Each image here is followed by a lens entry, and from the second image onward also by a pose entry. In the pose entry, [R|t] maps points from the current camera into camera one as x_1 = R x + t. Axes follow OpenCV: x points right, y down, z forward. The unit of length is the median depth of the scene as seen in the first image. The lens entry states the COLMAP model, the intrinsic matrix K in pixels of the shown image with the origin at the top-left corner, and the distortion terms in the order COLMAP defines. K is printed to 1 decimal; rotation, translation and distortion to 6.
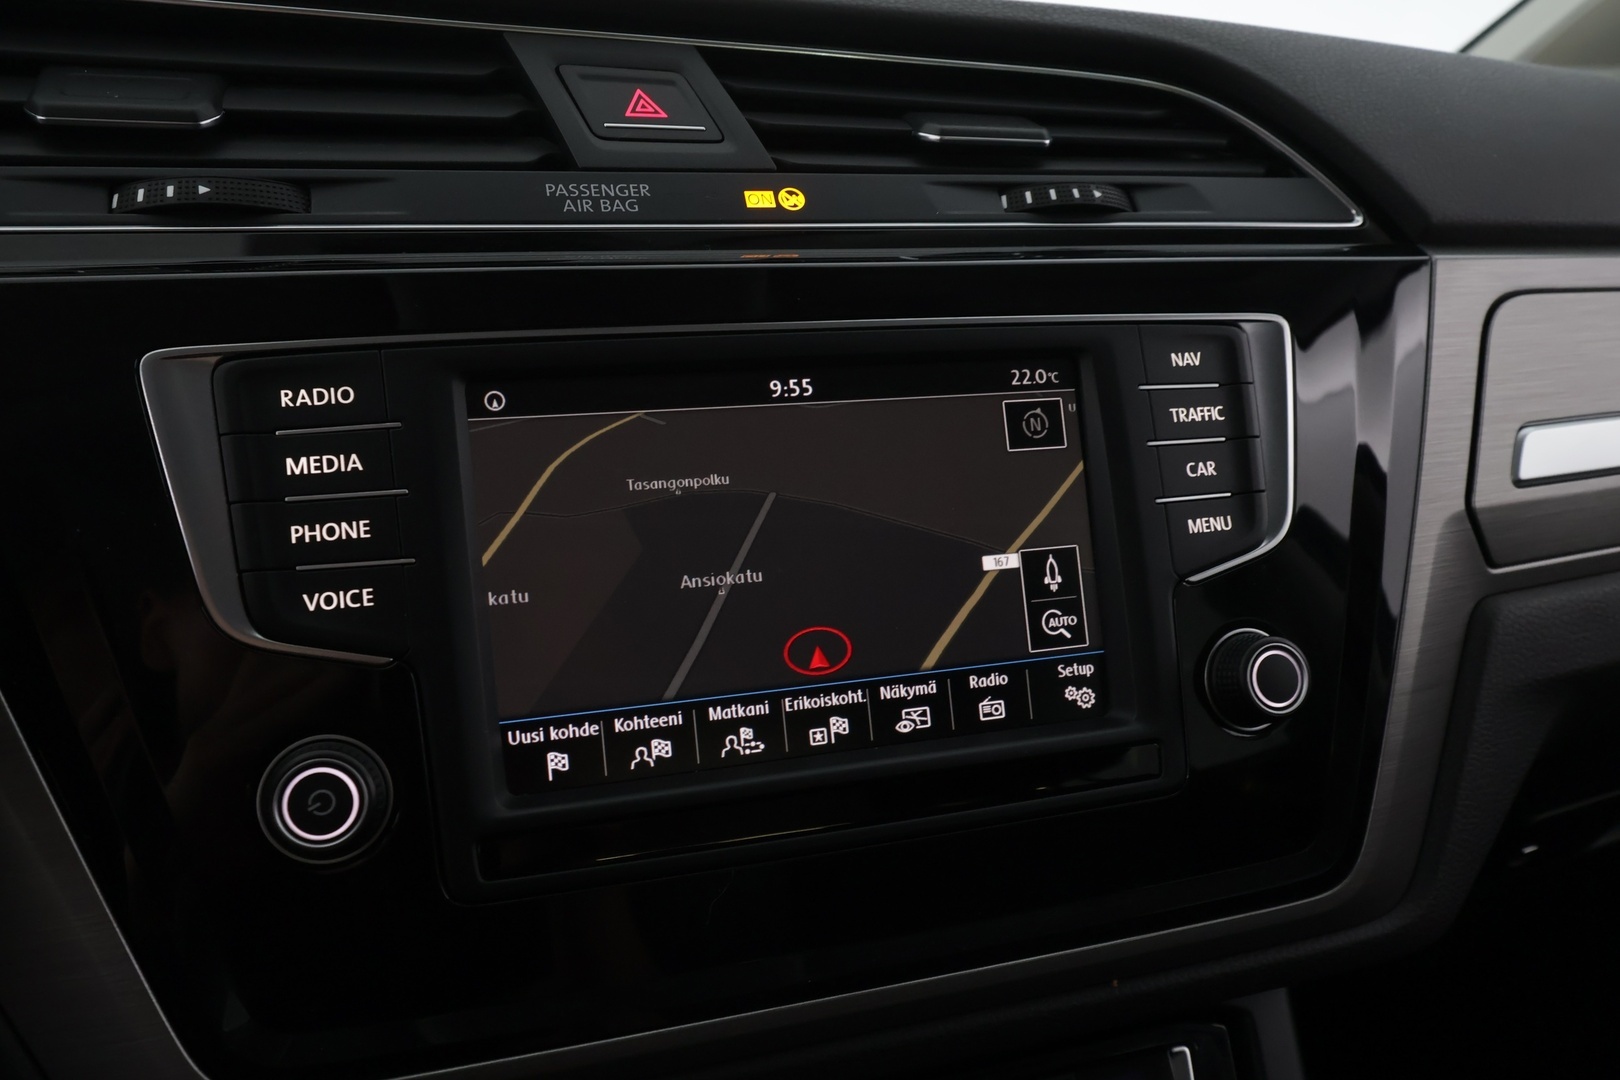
lens RADIAL K [[1311.1, 0, 810.9], [0, 1311.1, 537.2], [0, 0, 1]] dist [0.006732, 0.008840]
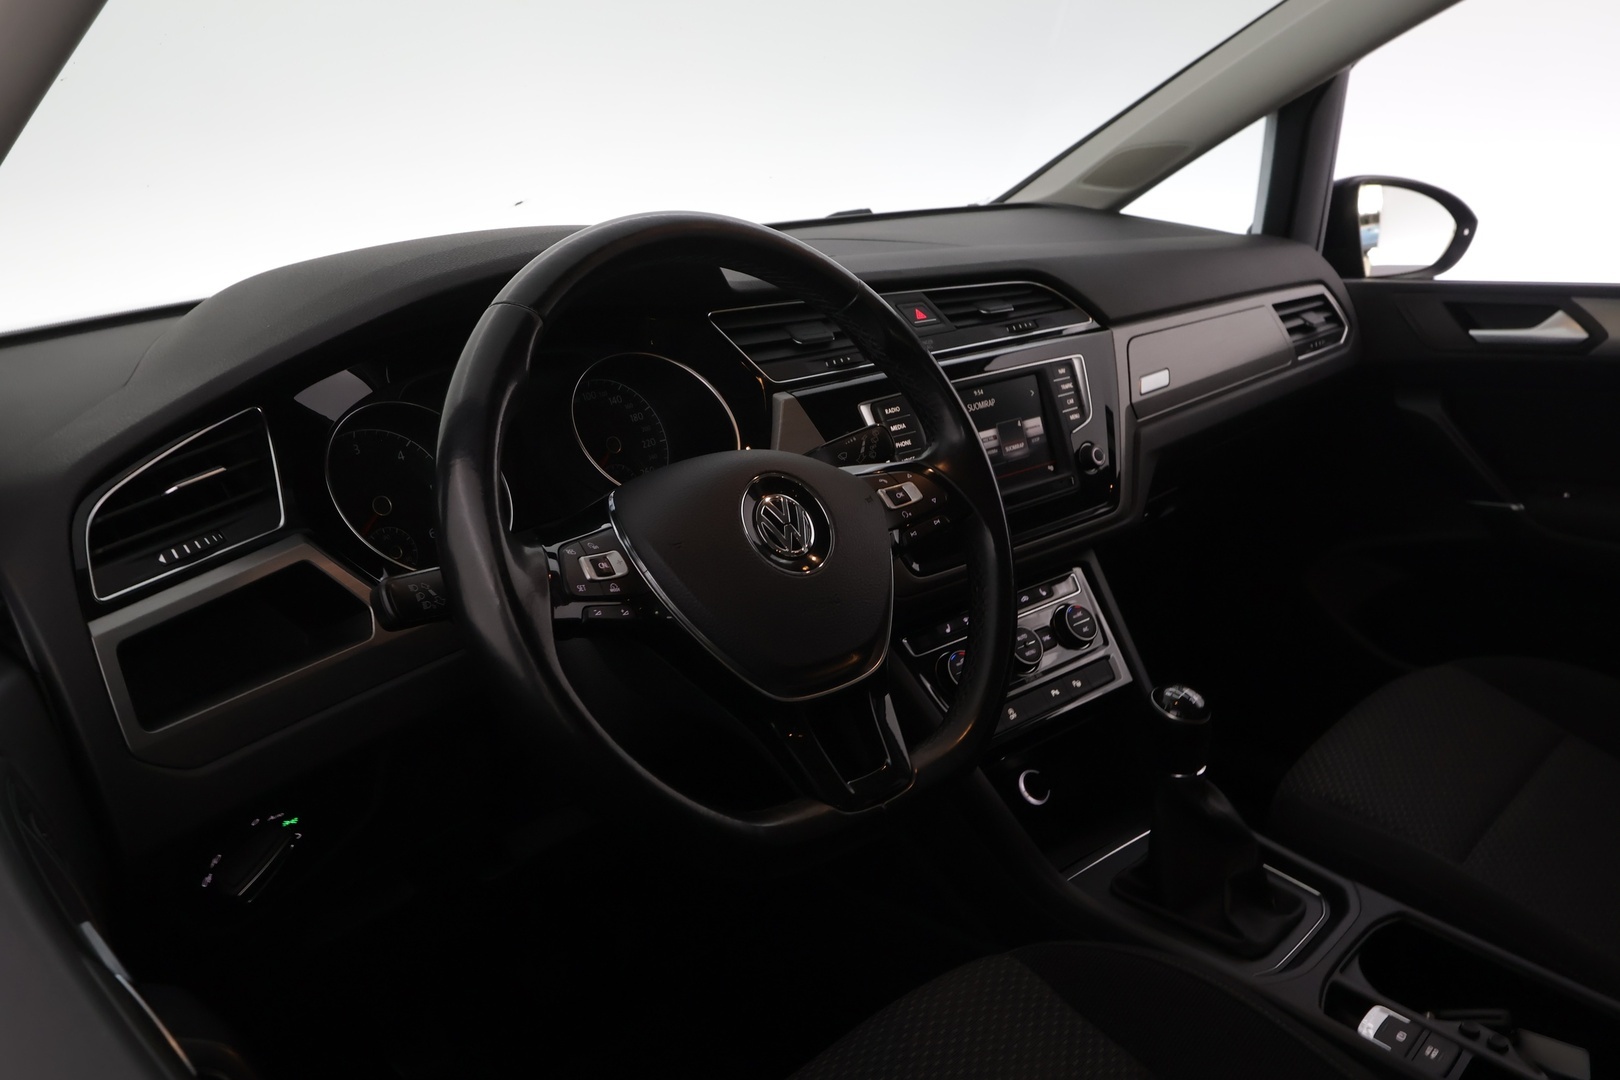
lens RADIAL K [[1311.1, 0, 849.2], [0, 1311.1, 539.7], [0, 0, 1]] dist [0.006732, 0.008840]
pose [[0.926103, -0.149421, 0.346421, -1.590521], [0.128149, 0.988220, 0.083660, -0.057133], [-0.354840, -0.033084, 0.934341, -2.188626]]
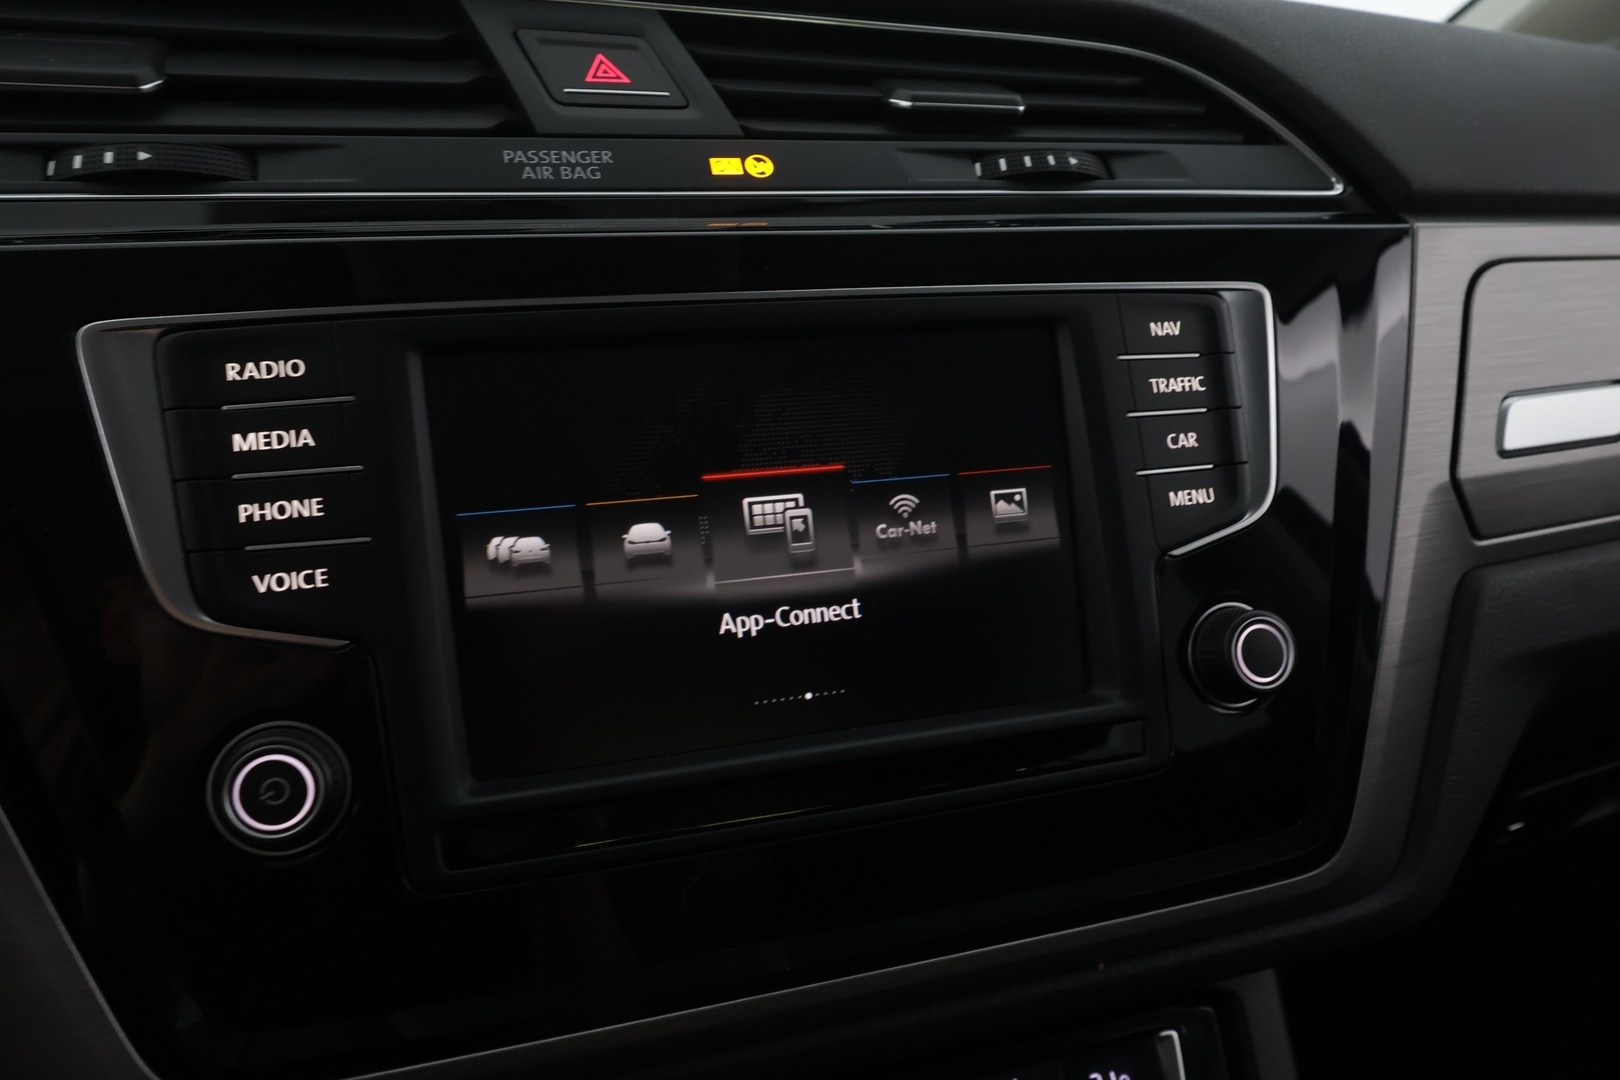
lens RADIAL K [[1311.1, 0, 811.6], [0, 1311.1, 543.7], [0, 0, 1]] dist [0.006732, 0.008840]
pose [[0.999785, -0.012516, 0.016519, 0.004374], [0.012430, 0.999909, 0.005284, 0.016549], [-0.016584, -0.005077, 0.999850, 0.028046]]
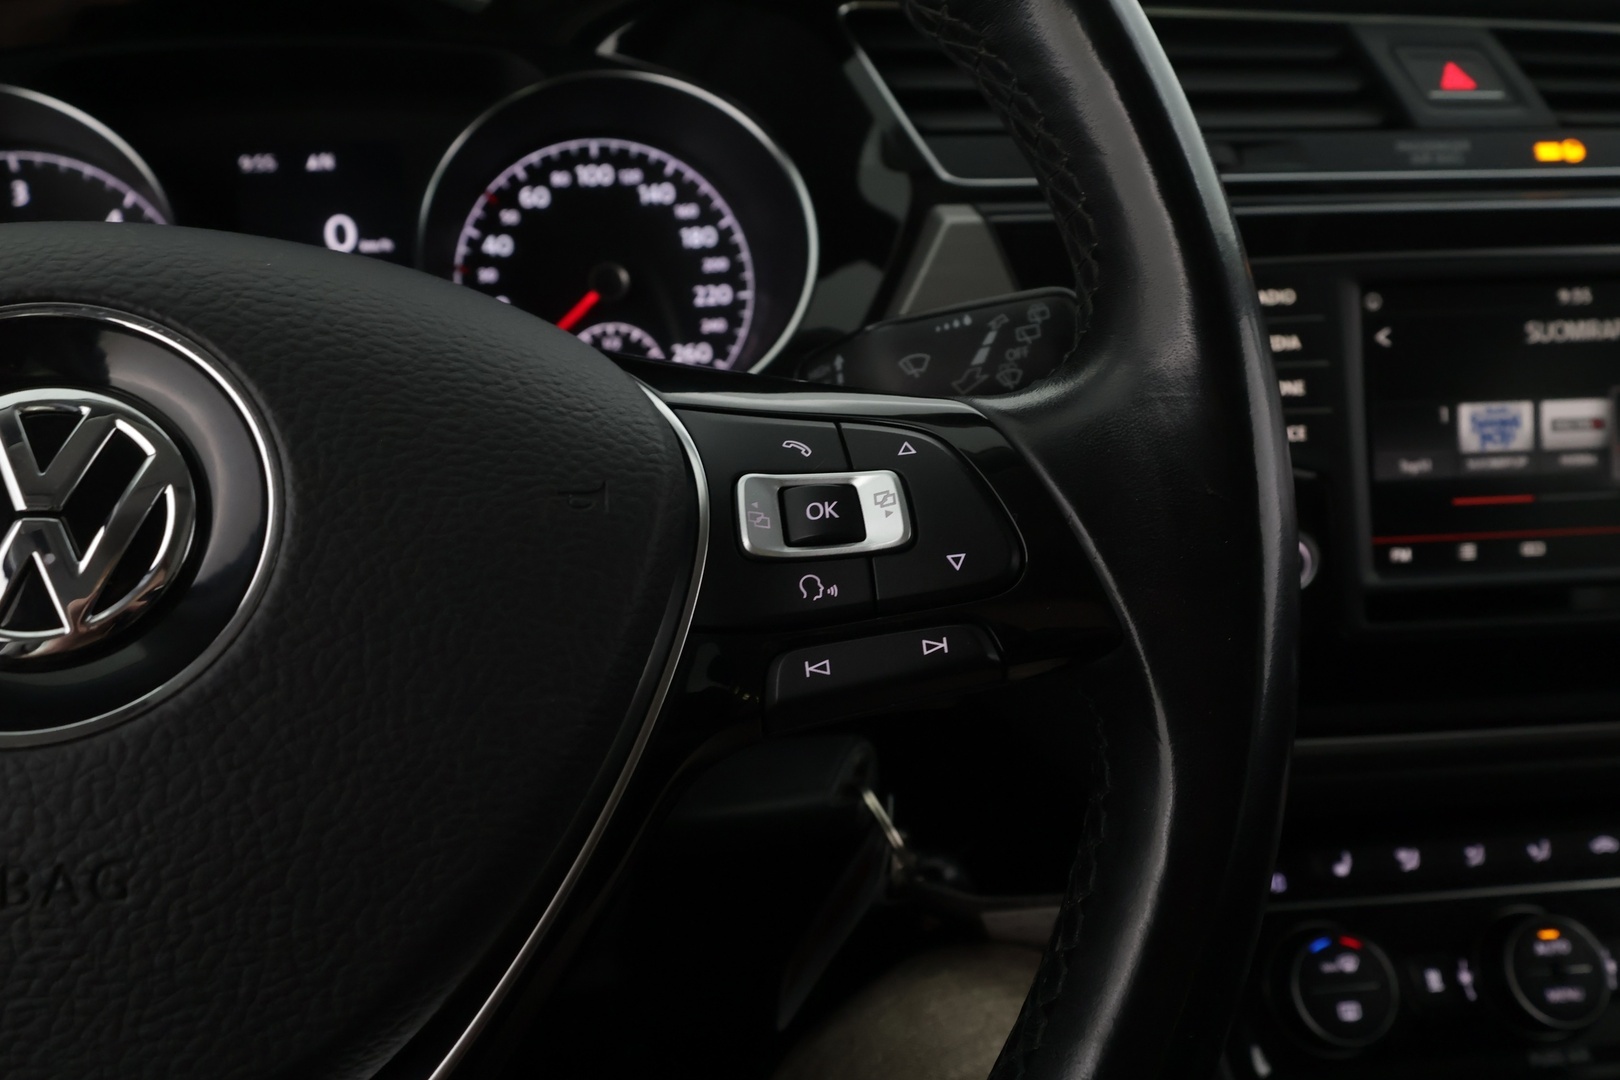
lens RADIAL K [[1267.7, 0, 820.3], [0, 1267.7, 542.5], [0, 0, 1]] dist [0.009276, 0.002442]
pose [[0.977703, 0.068788, -0.198404, -0.474451], [-0.047261, 0.992666, 0.111265, 0.028590], [0.204603, -0.099408, 0.973784, -0.450124]]
